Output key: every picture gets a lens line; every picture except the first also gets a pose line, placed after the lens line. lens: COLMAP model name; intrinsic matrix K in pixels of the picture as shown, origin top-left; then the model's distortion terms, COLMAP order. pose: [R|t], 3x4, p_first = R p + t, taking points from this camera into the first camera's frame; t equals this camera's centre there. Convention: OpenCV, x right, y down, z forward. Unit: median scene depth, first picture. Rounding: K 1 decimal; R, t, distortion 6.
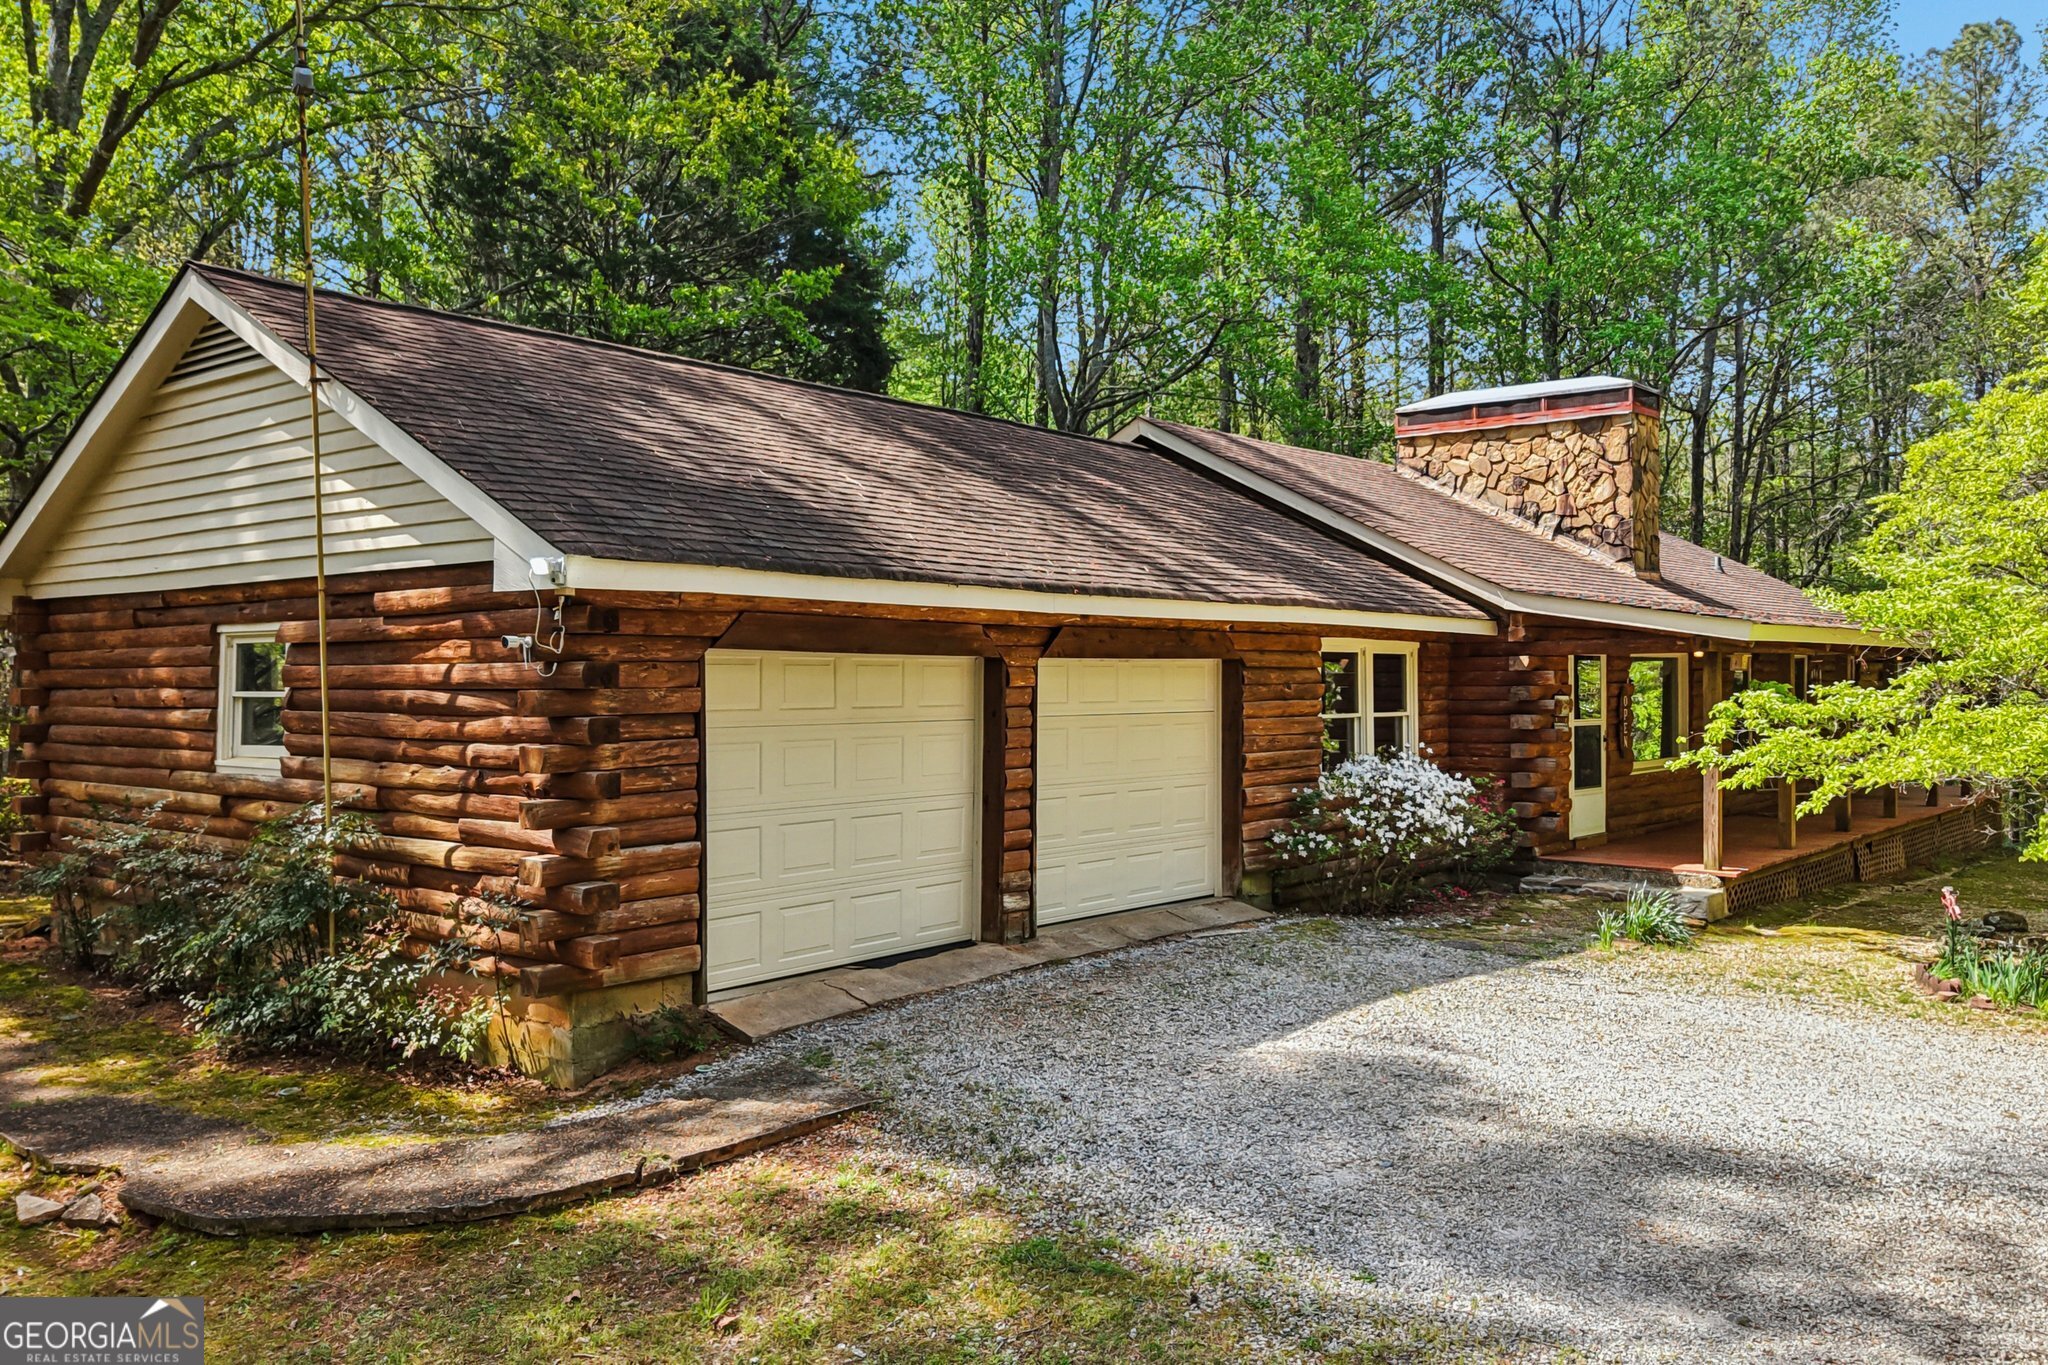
lens RADIAL K [[1606.0, 0, 1020.7], [0, 1606.0, 674.8], [0, 0, 1]] dist [0.148378, -0.348164]
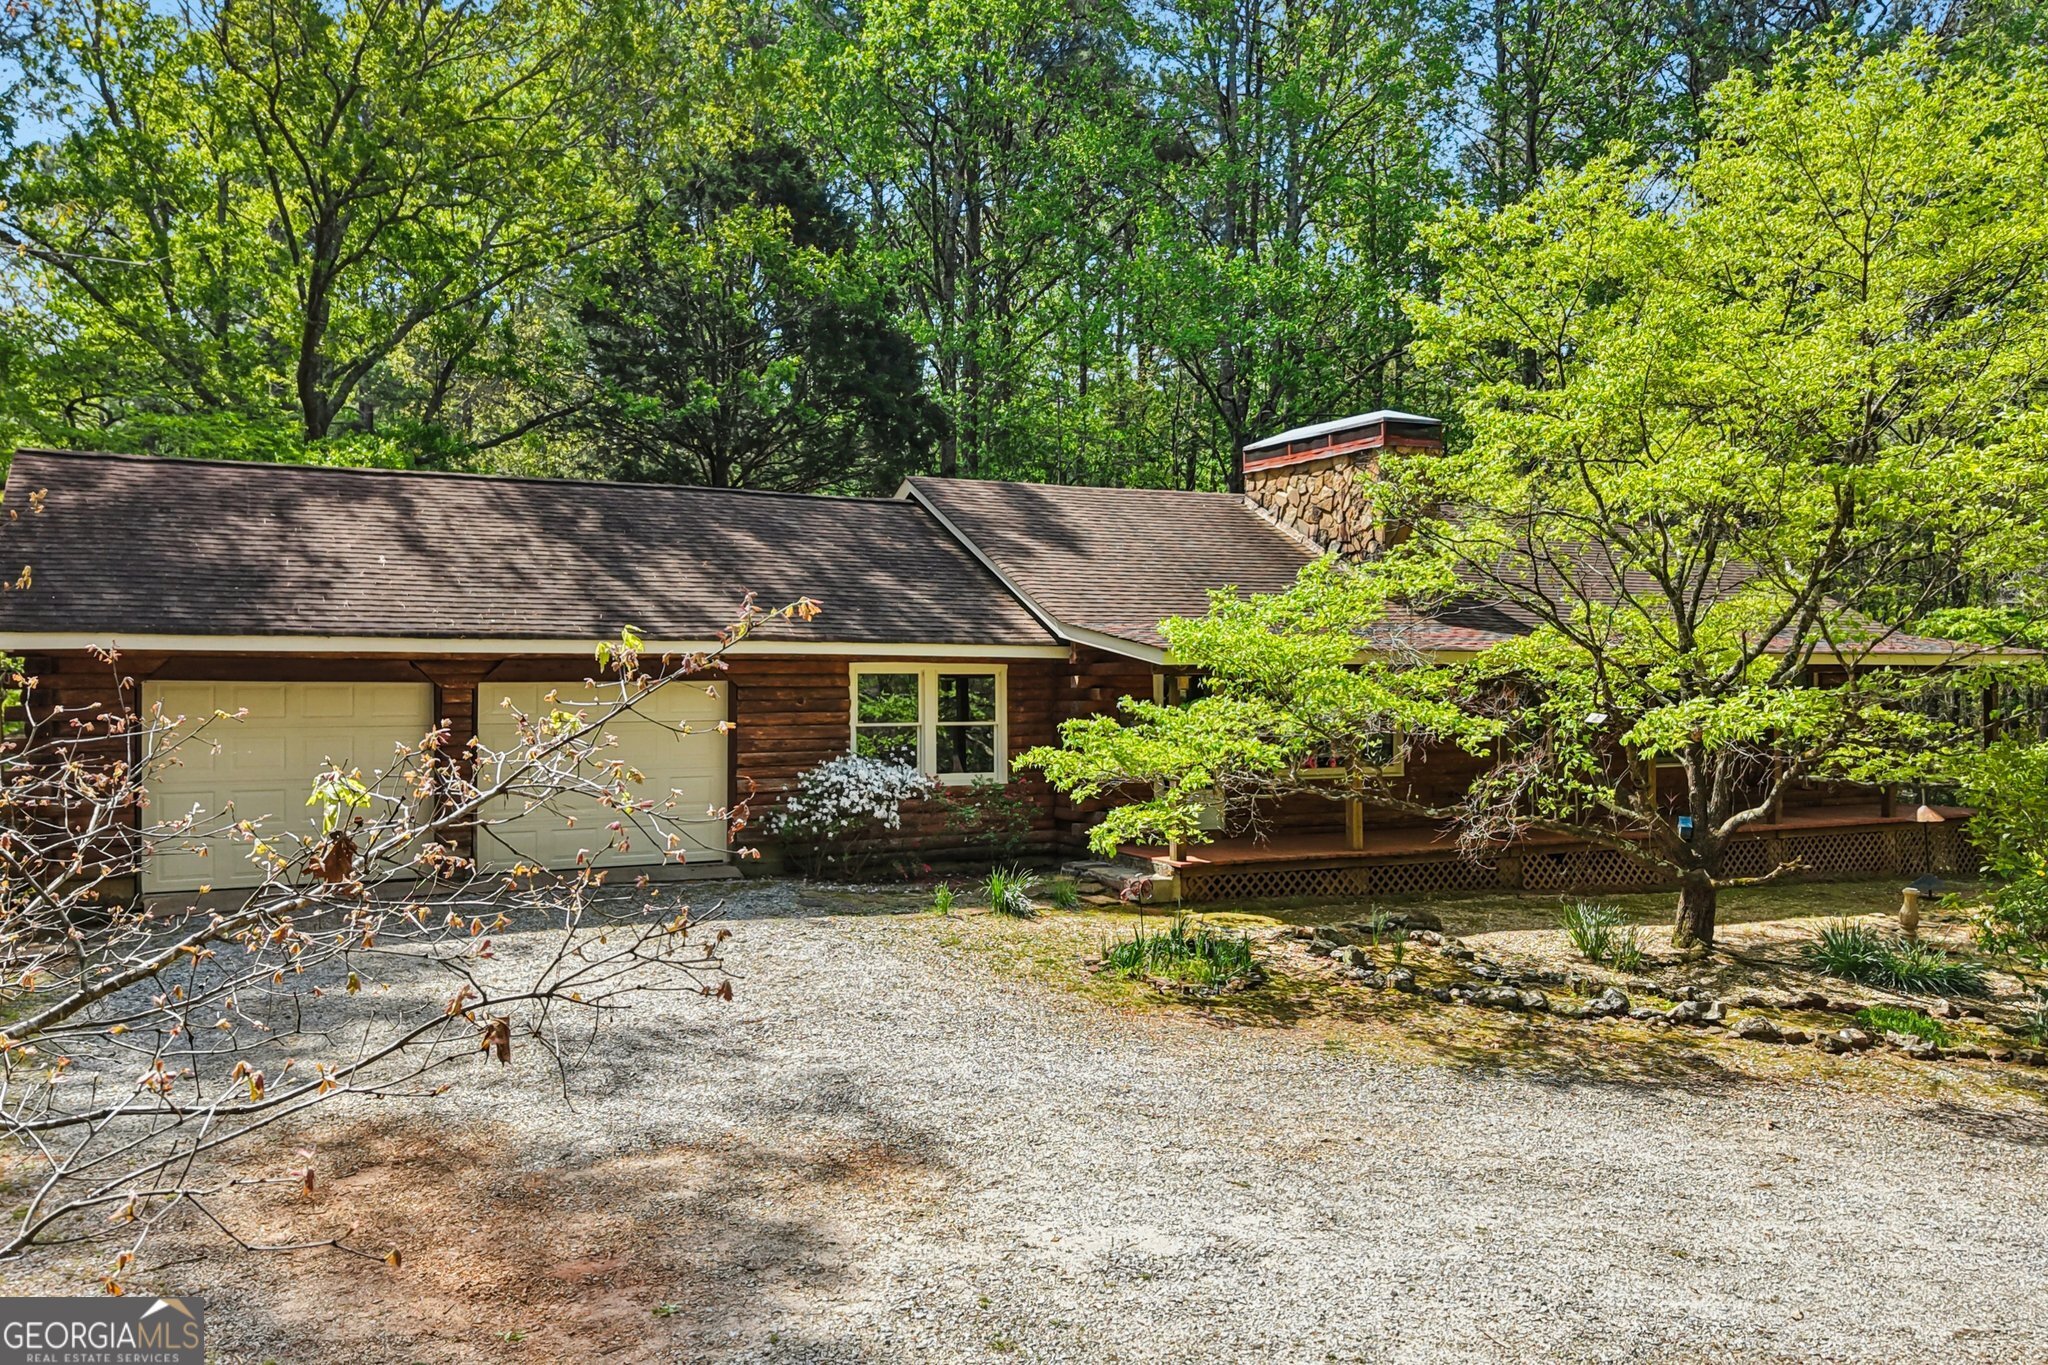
lens RADIAL K [[1606.0, 0, 1020.7], [0, 1606.0, 674.8], [0, 0, 1]] dist [0.148378, -0.348164]
pose [[0.917892, -0.000183, -0.396831, 0.569723], [0.000315, 1.000000, 0.000267, -0.009920], [0.396831, -0.000370, 0.917892, -0.074562]]
